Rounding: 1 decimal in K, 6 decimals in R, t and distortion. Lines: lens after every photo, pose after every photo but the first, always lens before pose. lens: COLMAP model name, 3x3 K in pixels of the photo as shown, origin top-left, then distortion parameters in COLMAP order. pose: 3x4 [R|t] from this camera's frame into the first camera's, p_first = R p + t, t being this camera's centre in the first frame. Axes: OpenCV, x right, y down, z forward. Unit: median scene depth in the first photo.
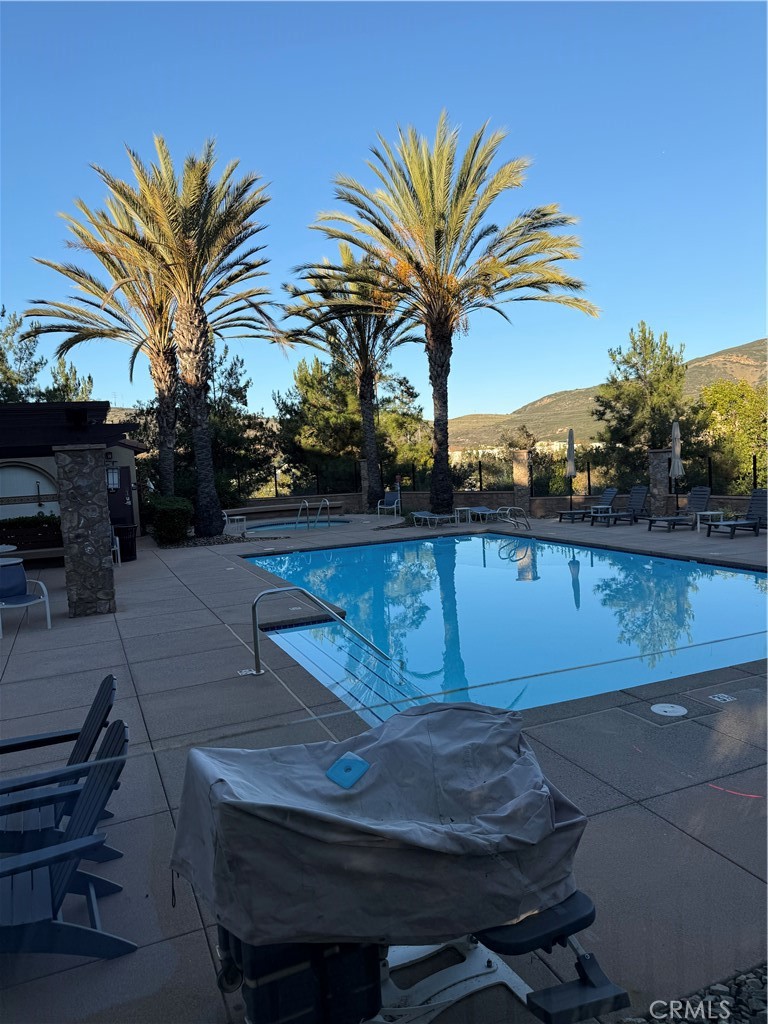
lens RADIAL K [[718.3, 0, 388.0], [0, 718.3, 512.2], [0, 0, 1]] dist [0.071109, -0.097984]
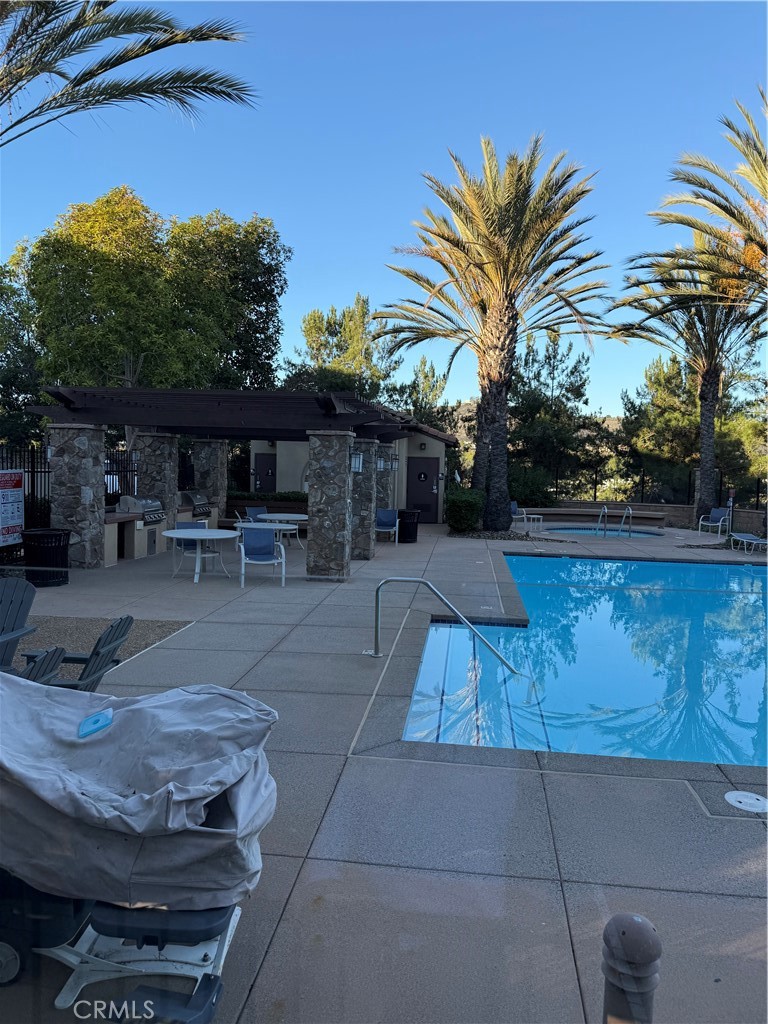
lens RADIAL K [[718.3, 0, 376.4], [0, 718.3, 518.9], [0, 0, 1]] dist [0.071109, -0.097984]
pose [[0.862803, 0.112782, -0.492800, 0.093312], [-0.108180, 0.993407, 0.037947, -0.003108], [0.493830, 0.020571, 0.869315, 0.031582]]
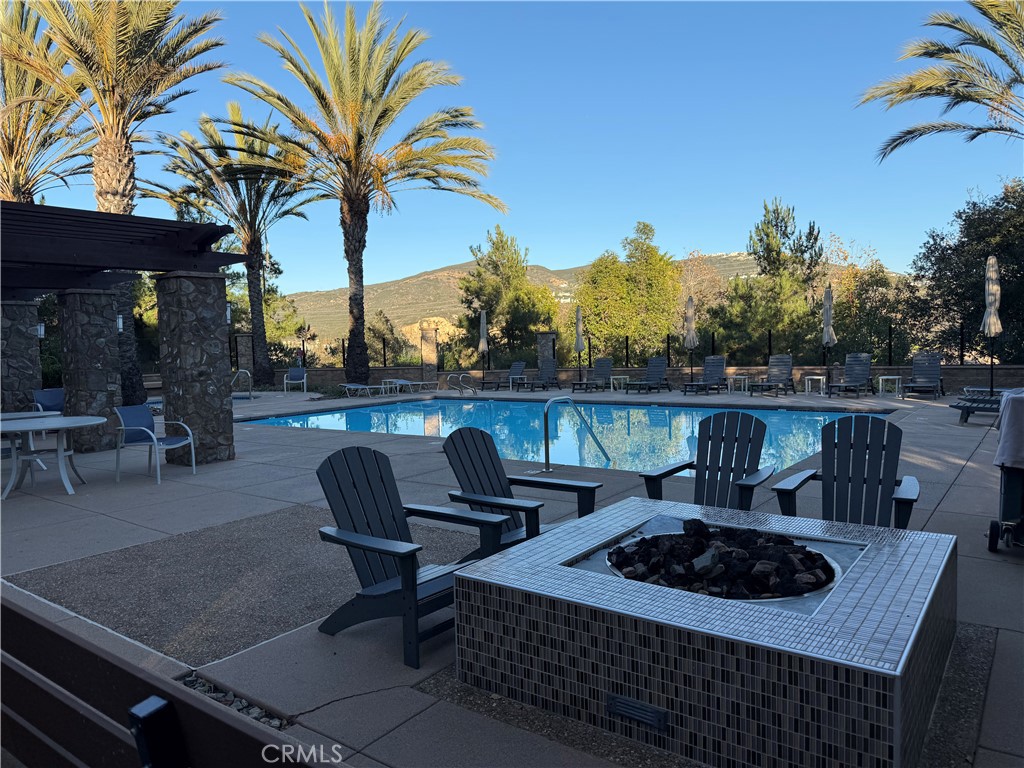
lens RADIAL K [[718.3, 0, 516.9], [0, 718.3, 382.1], [0, 0, 1]] dist [0.071109, -0.097984]
pose [[0.871952, 0.004460, 0.489572, -0.240707], [0.015943, 0.999170, -0.037497, 0.038043], [-0.489333, 0.040501, 0.871156, 0.014668]]
